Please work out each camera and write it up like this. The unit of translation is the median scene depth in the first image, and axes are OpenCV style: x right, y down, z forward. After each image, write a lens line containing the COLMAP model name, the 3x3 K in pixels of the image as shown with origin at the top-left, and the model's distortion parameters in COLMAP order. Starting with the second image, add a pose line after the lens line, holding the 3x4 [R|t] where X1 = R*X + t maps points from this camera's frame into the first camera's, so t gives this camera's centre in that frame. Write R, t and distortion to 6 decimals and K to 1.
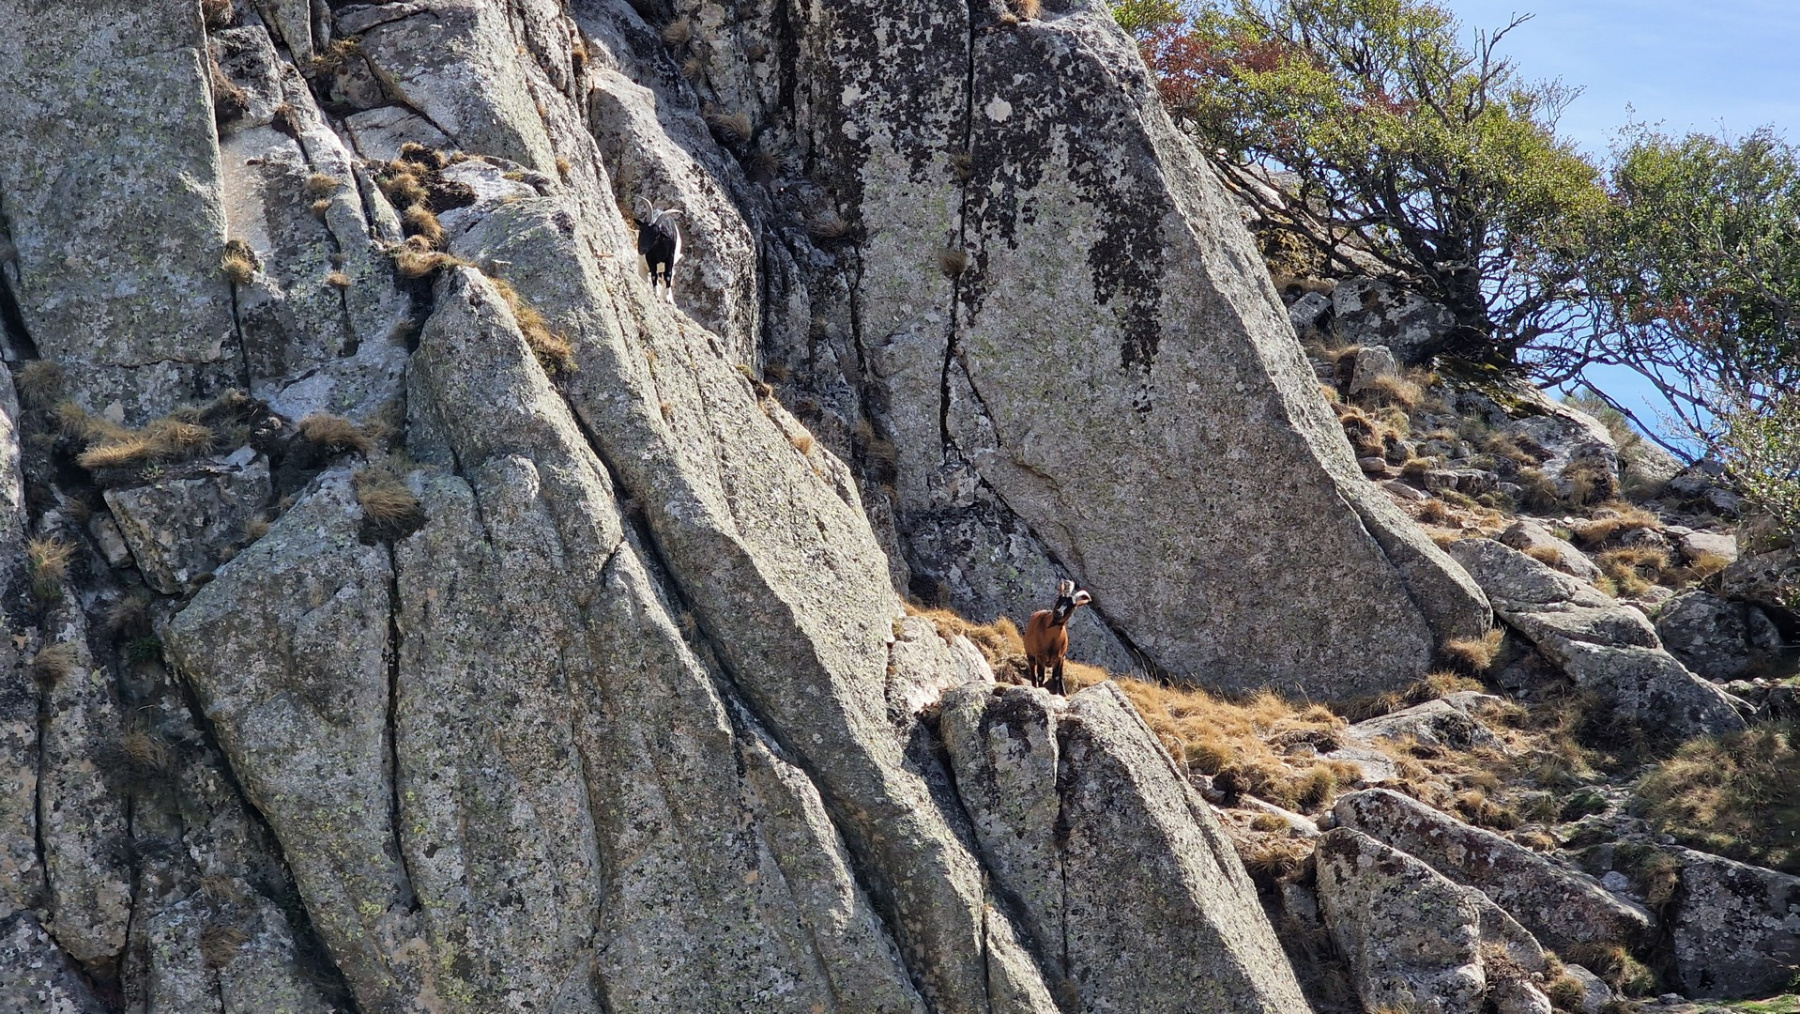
lens RADIAL K [[3543.5, 0, 932.5], [0, 3543.5, 523.1], [0, 0, 1]] dist [-0.009839, 0.000000]
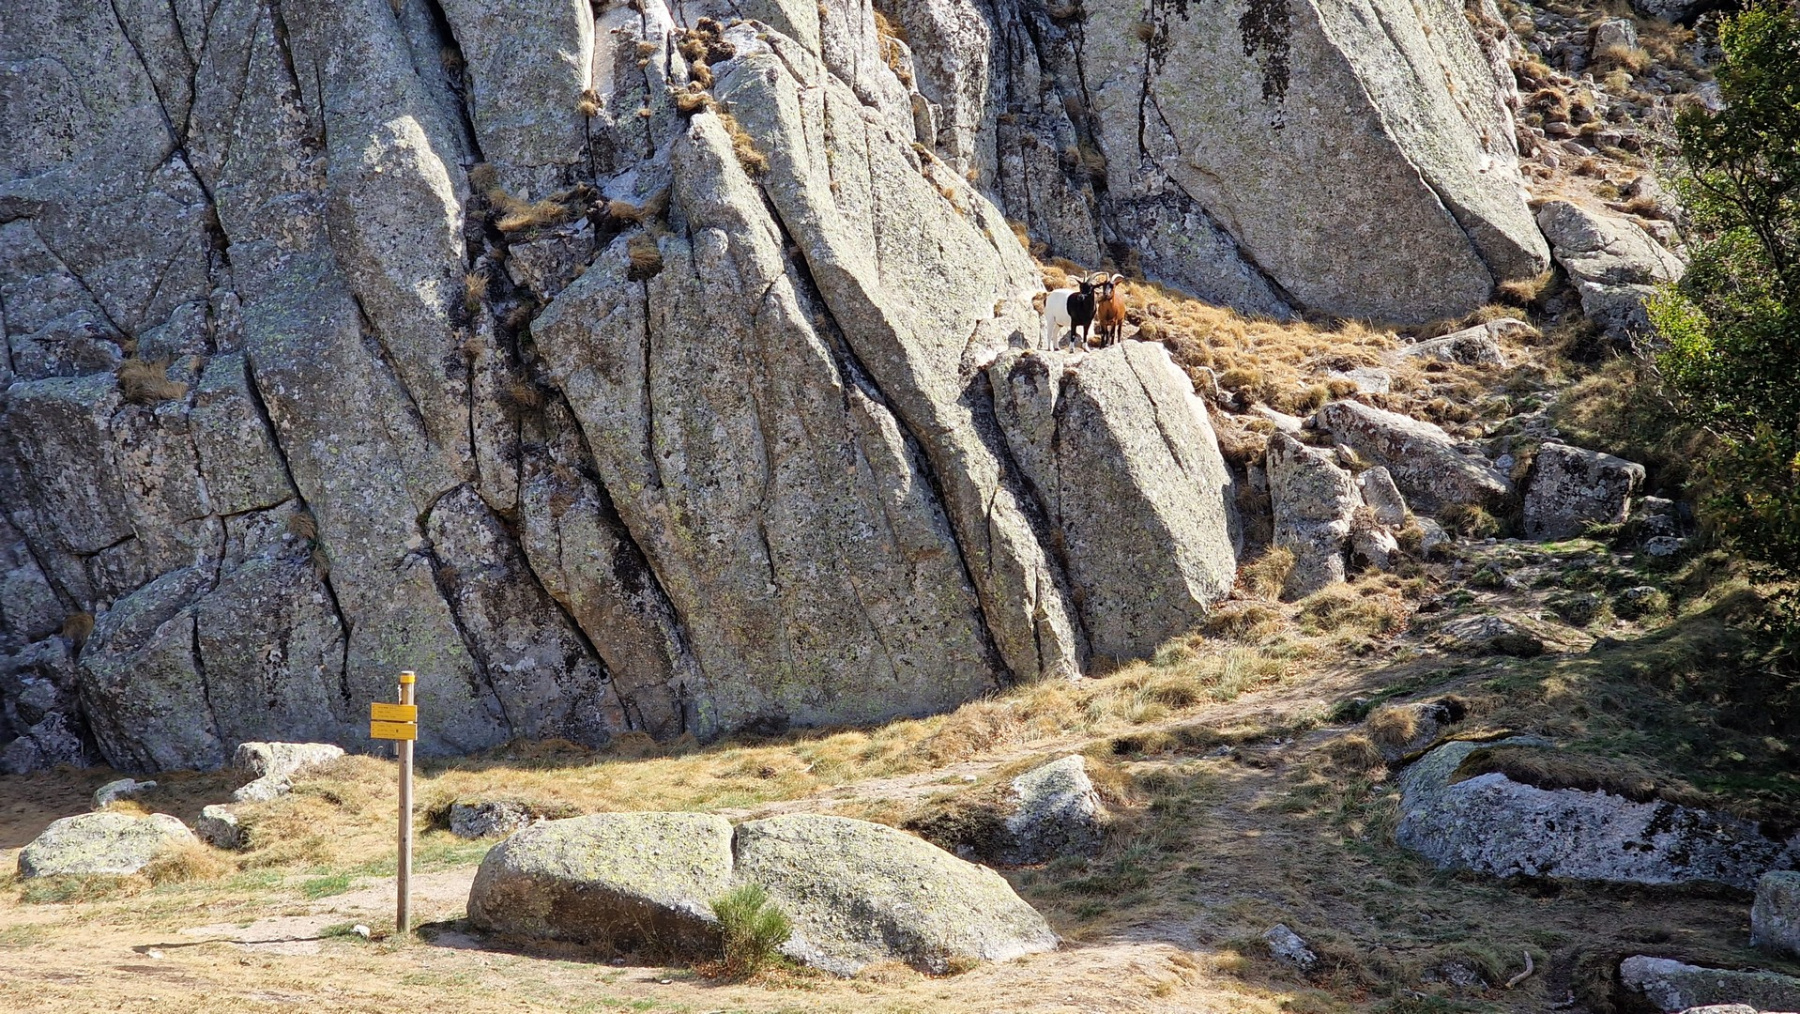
lens RADIAL K [[3543.5, 0, 898.0], [0, 3543.5, 492.8], [0, 0, 1]] dist [-0.009839, 0.000000]
pose [[0.953330, 0.018323, -0.301373, 0.469920], [0.028167, 0.988407, 0.149193, -0.140293], [0.300613, -0.150719, 0.941762, -0.601384]]
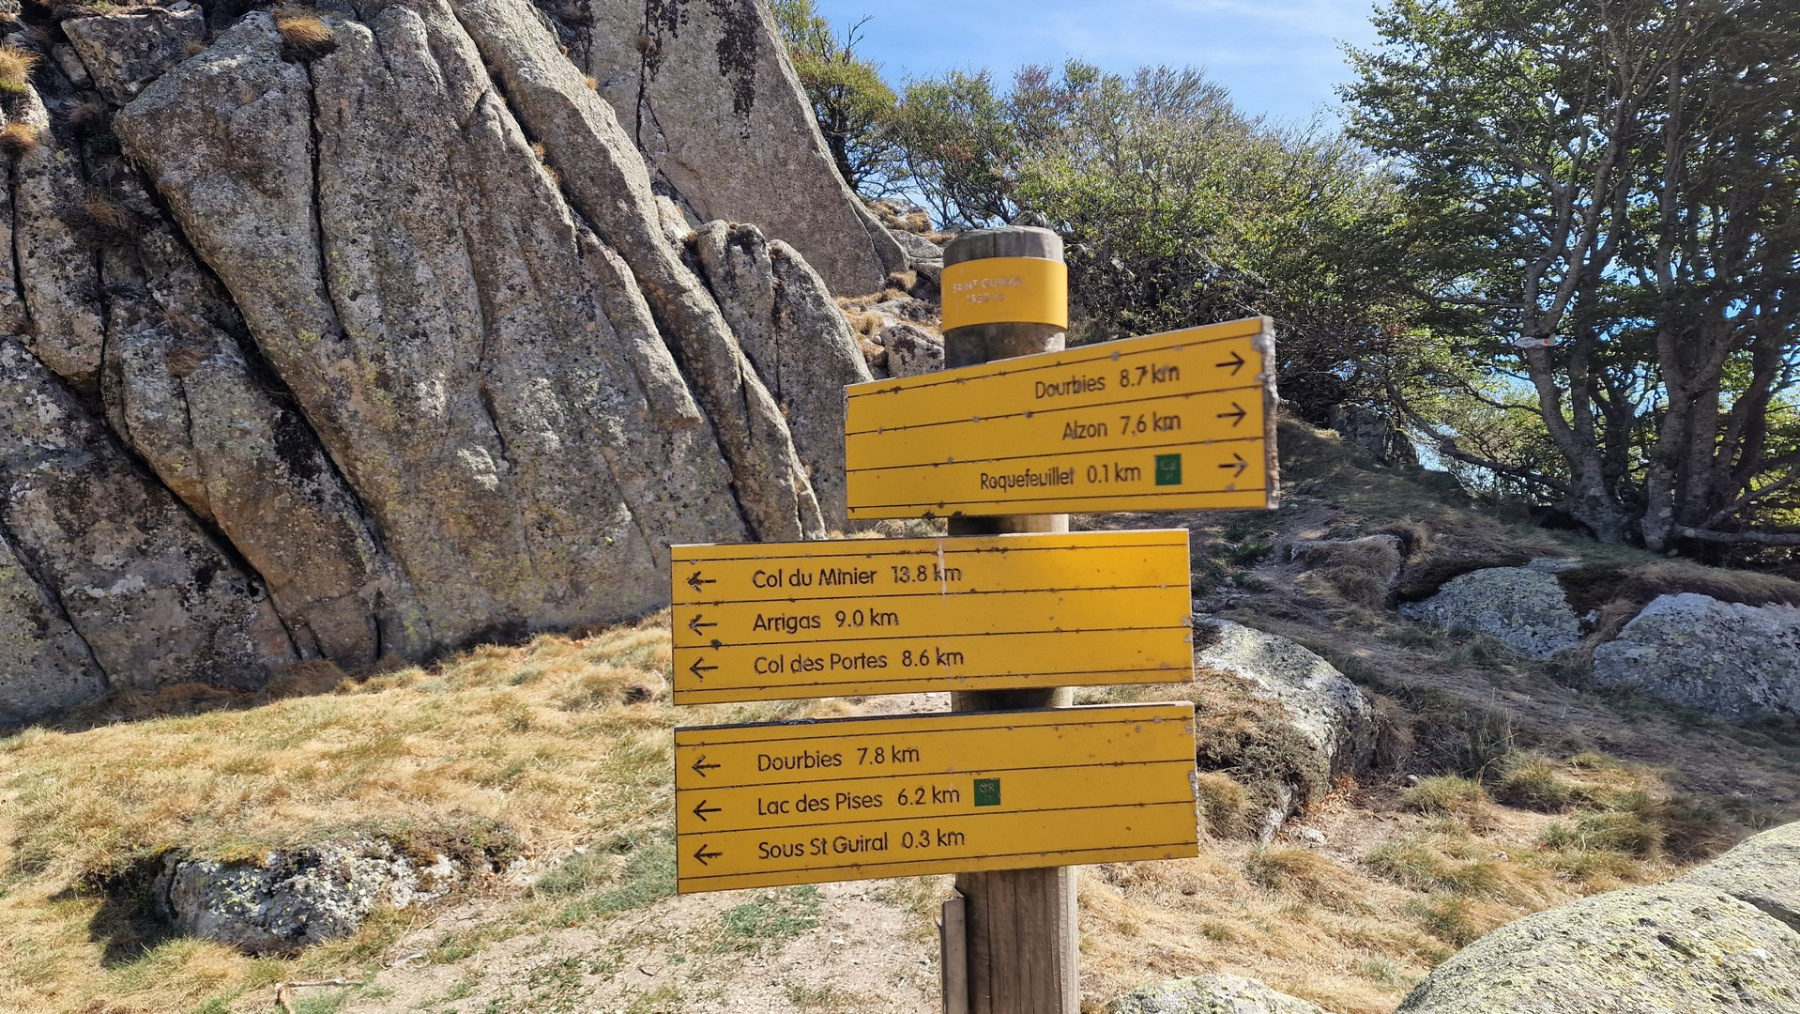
lens RADIAL K [[1227.5, 0, 883.9], [0, 1227.5, 510.6], [0, 0, 1]] dist [0.075553, -0.045714]
pose [[0.960879, -0.024260, 0.275904, -0.073611], [-0.013142, 0.991041, 0.132911, 0.100446], [-0.276656, -0.131338, 0.951952, 0.438732]]
